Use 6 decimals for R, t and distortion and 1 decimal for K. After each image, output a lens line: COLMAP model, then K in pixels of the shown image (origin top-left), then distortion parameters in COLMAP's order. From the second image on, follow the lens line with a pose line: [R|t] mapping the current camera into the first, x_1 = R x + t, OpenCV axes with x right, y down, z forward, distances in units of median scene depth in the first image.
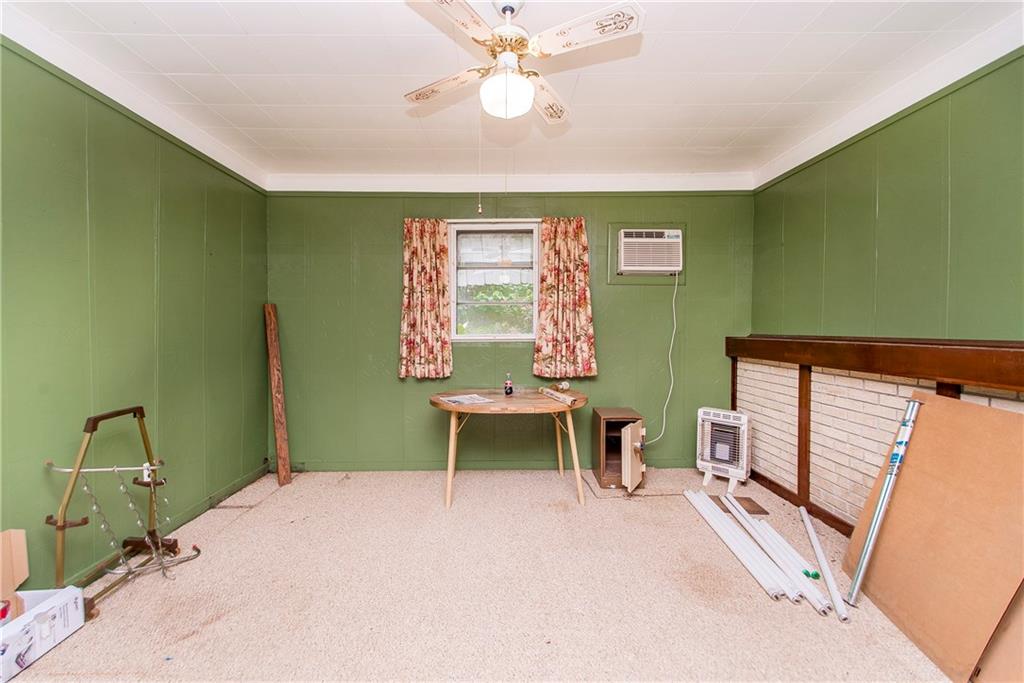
lens RADIAL K [[403.4, 0, 509.7], [0, 403.4, 332.9], [0, 0, 1]] dist [0.002903, -0.000990]
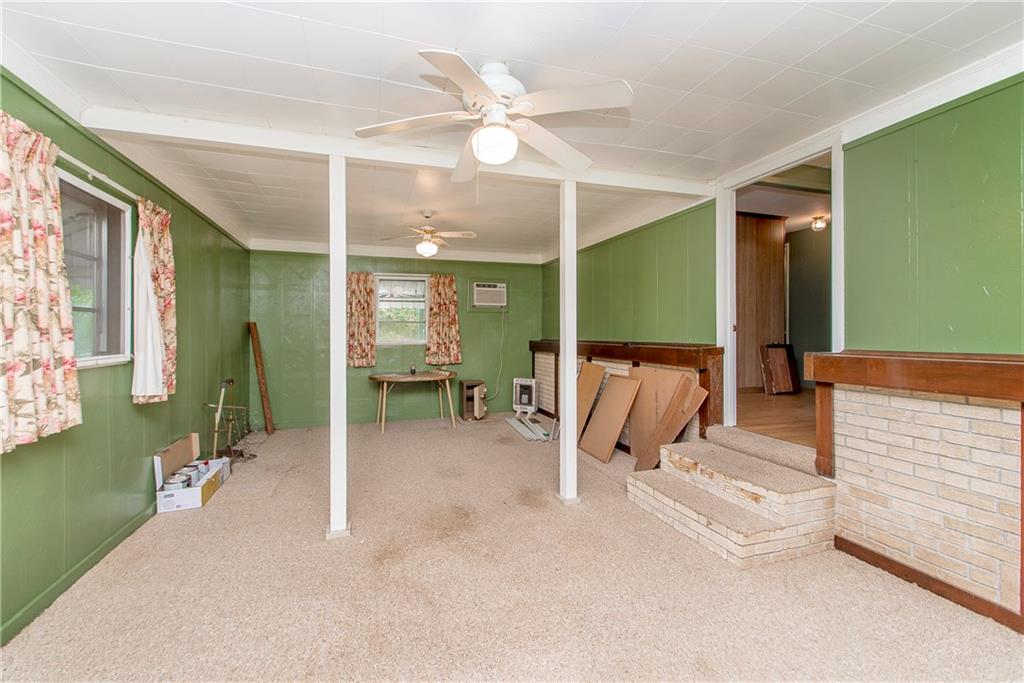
lens RADIAL K [[403.4, 0, 513.9], [0, 403.4, 331.9], [0, 0, 1]] dist [0.002903, -0.000990]
pose [[0.944292, -0.001745, 0.329103, -0.158519], [0.007947, 0.999815, -0.017500, 0.000908], [-0.329012, 0.019140, 0.944132, -0.790659]]
